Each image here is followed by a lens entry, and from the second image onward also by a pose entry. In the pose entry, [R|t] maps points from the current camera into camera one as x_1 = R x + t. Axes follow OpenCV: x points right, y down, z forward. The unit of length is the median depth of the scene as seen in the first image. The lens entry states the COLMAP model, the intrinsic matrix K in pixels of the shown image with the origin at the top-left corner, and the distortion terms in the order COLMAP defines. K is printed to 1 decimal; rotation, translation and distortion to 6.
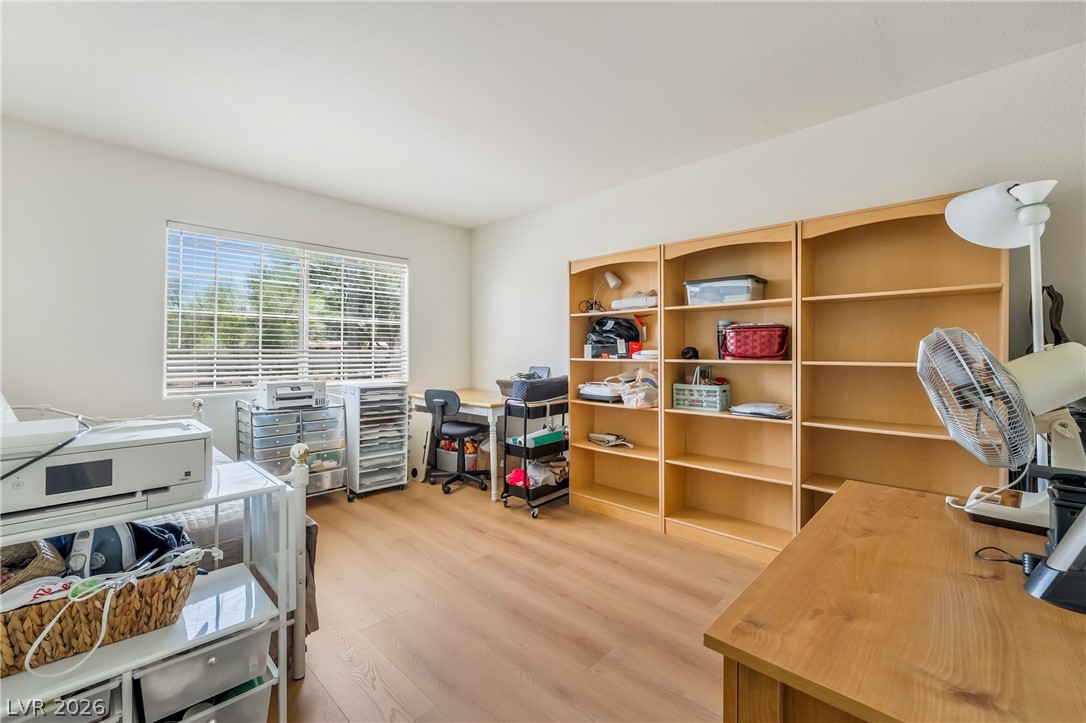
lens RADIAL K [[463.7, 0, 544.8], [0, 463.7, 352.7], [0, 0, 1]] dist [0.014980, 0.000283]
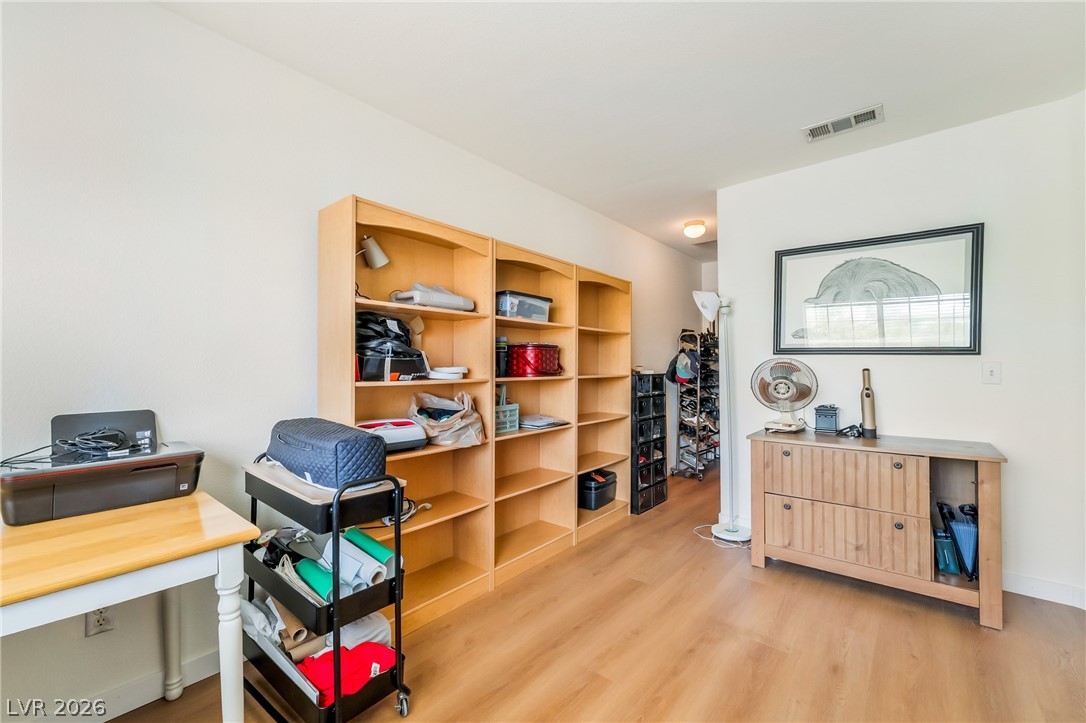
lens RADIAL K [[451.5, 0, 535.5], [0, 451.5, 371.0], [0, 0, 1]] dist [0.000207, -0.000064]
pose [[-0.068355, -0.008139, 0.997628, -0.464068], [0.006600, 0.999941, 0.008610, -0.004224], [-0.997639, 0.007173, -0.068297, 0.833313]]
